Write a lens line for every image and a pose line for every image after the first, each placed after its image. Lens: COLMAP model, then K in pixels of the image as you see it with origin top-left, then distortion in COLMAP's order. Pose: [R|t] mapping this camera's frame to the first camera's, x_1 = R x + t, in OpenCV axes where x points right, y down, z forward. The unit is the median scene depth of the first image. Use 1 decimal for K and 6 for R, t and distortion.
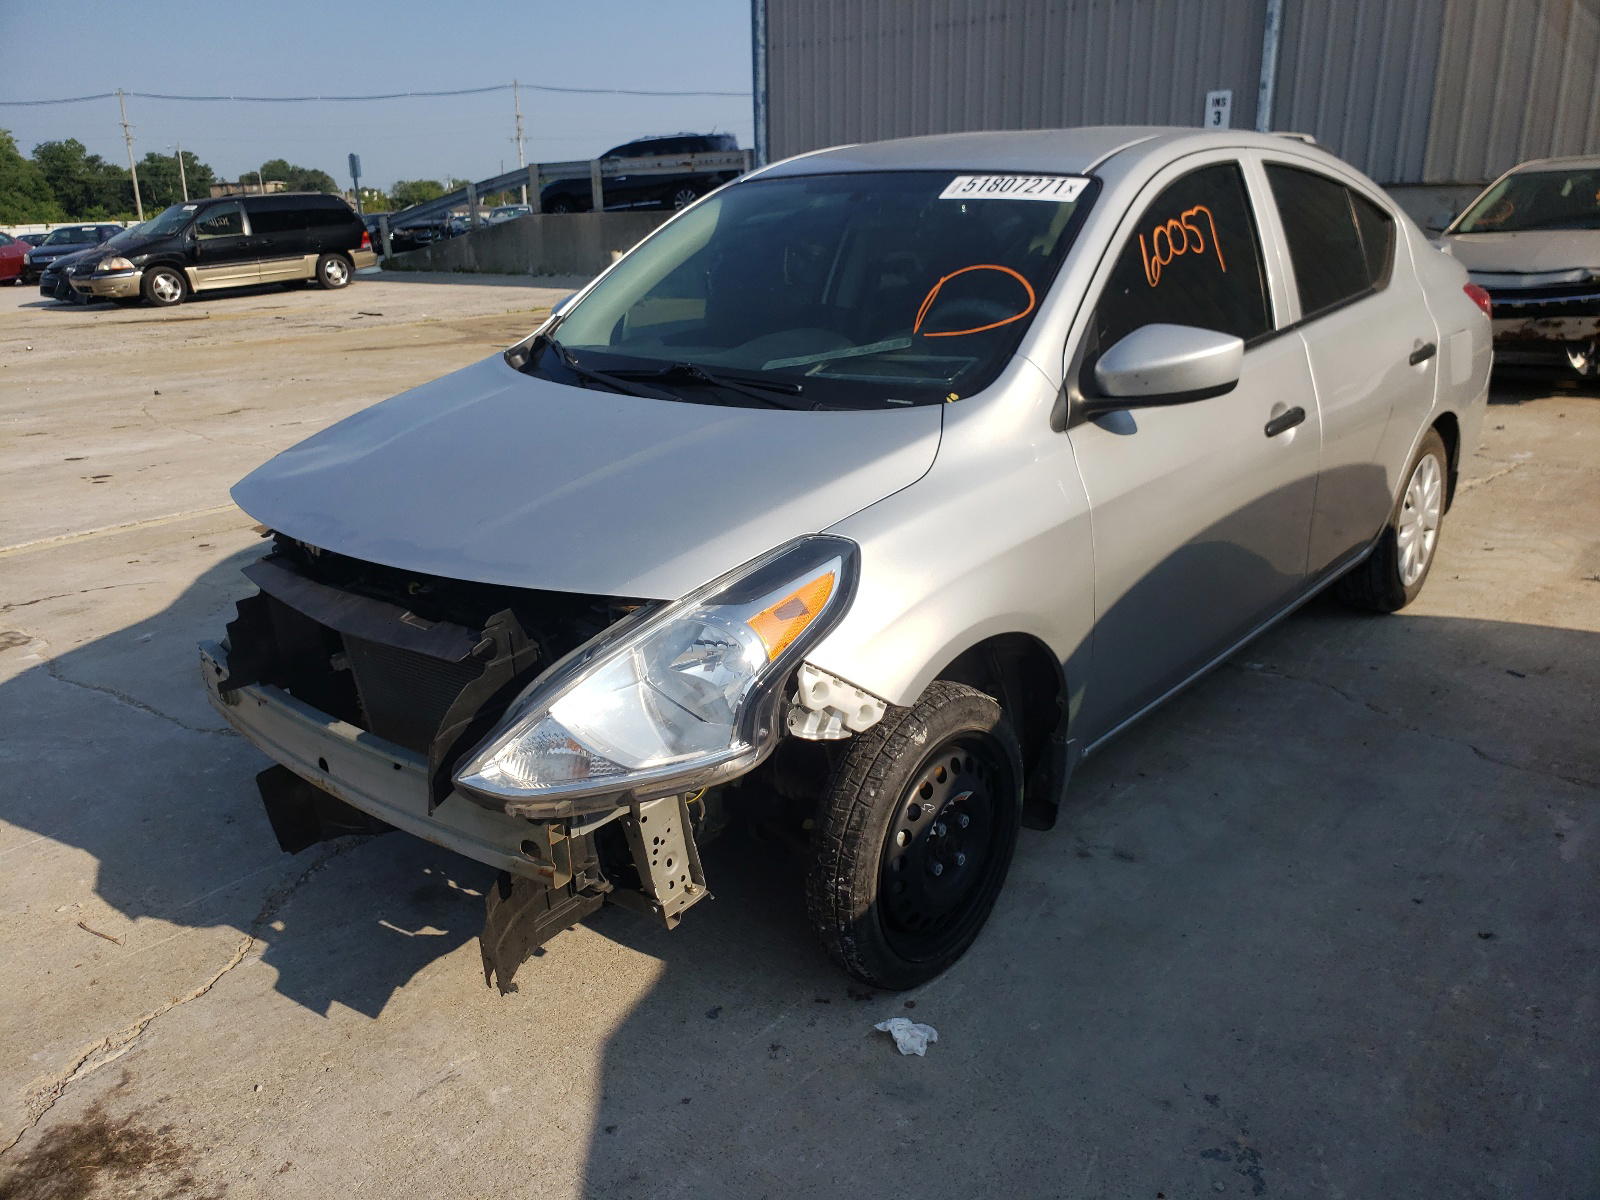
lens RADIAL K [[1259.5, 0, 809.1], [0, 1259.5, 594.1], [0, 0, 1]] dist [0.029321, -0.042023]
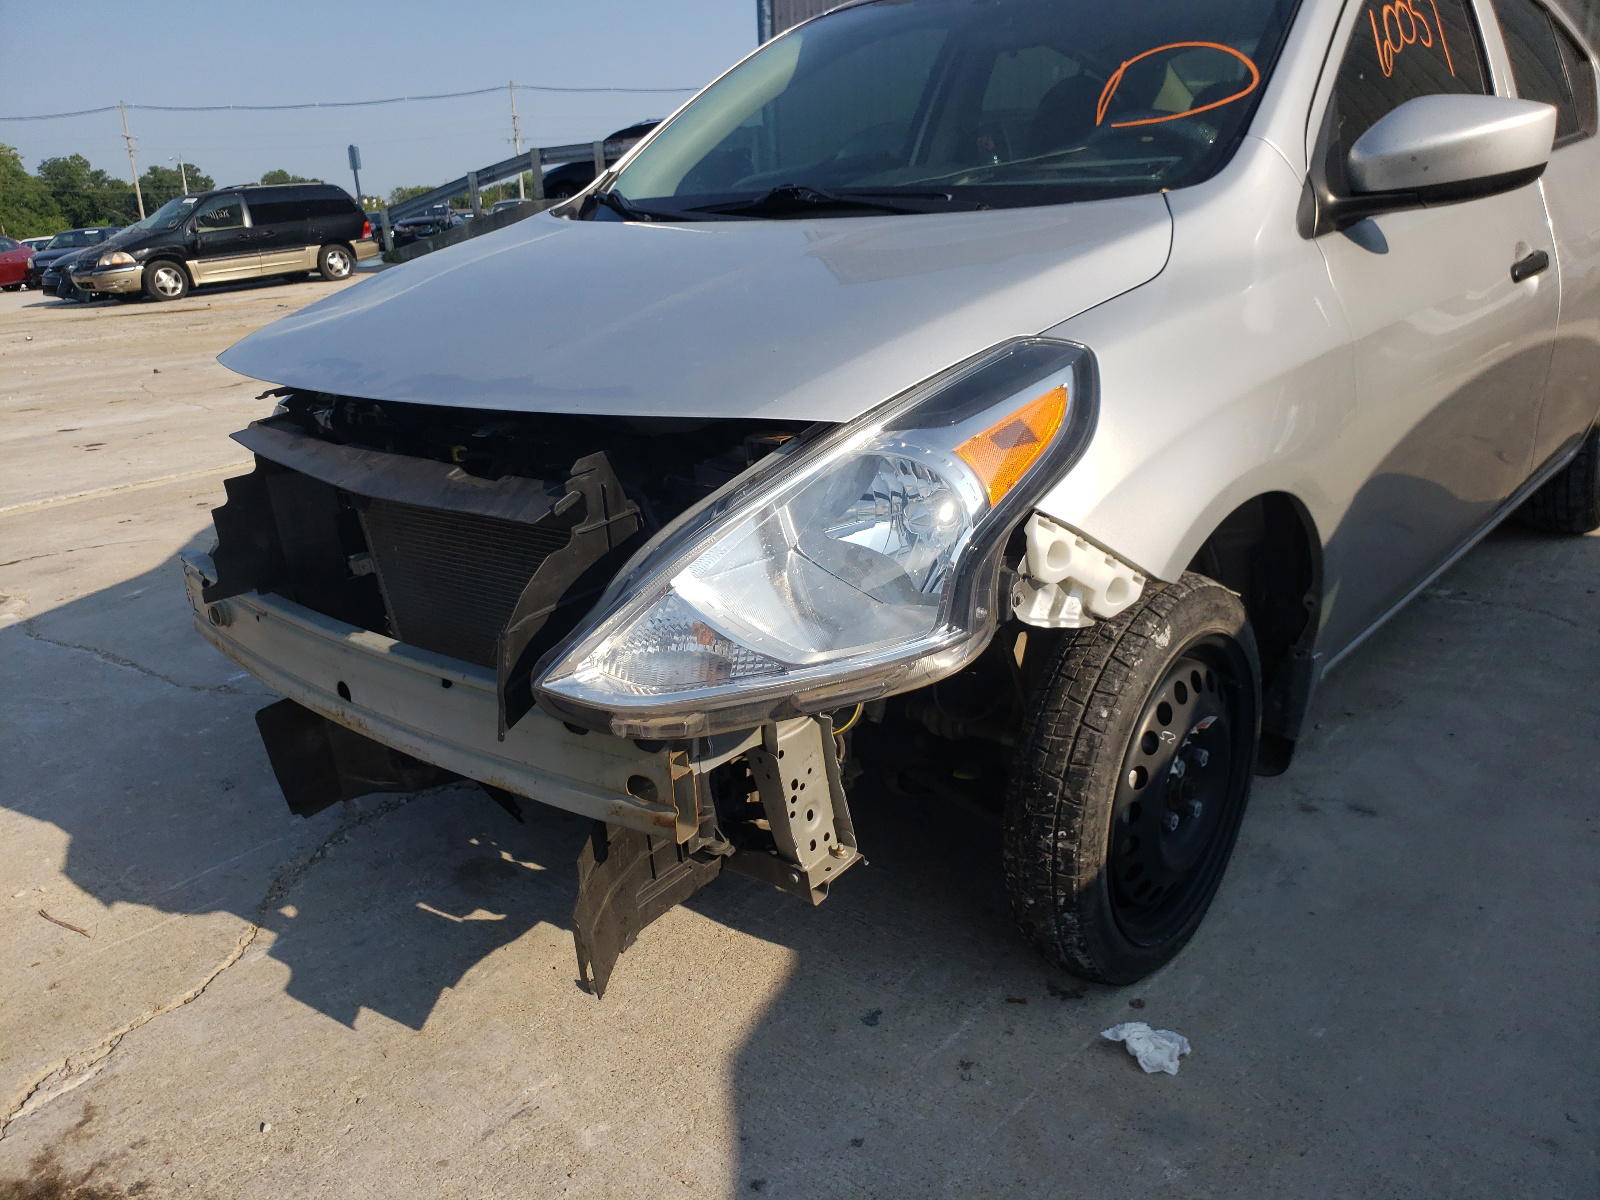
lens RADIAL K [[1259.5, 0, 785.8], [0, 1259.5, 597.6], [0, 0, 1]] dist [0.029321, -0.042023]
pose [[0.999597, -0.018082, -0.021900, -0.104181], [0.018228, 0.999813, 0.006483, 0.078171], [0.021778, -0.006879, 0.999739, 0.256180]]
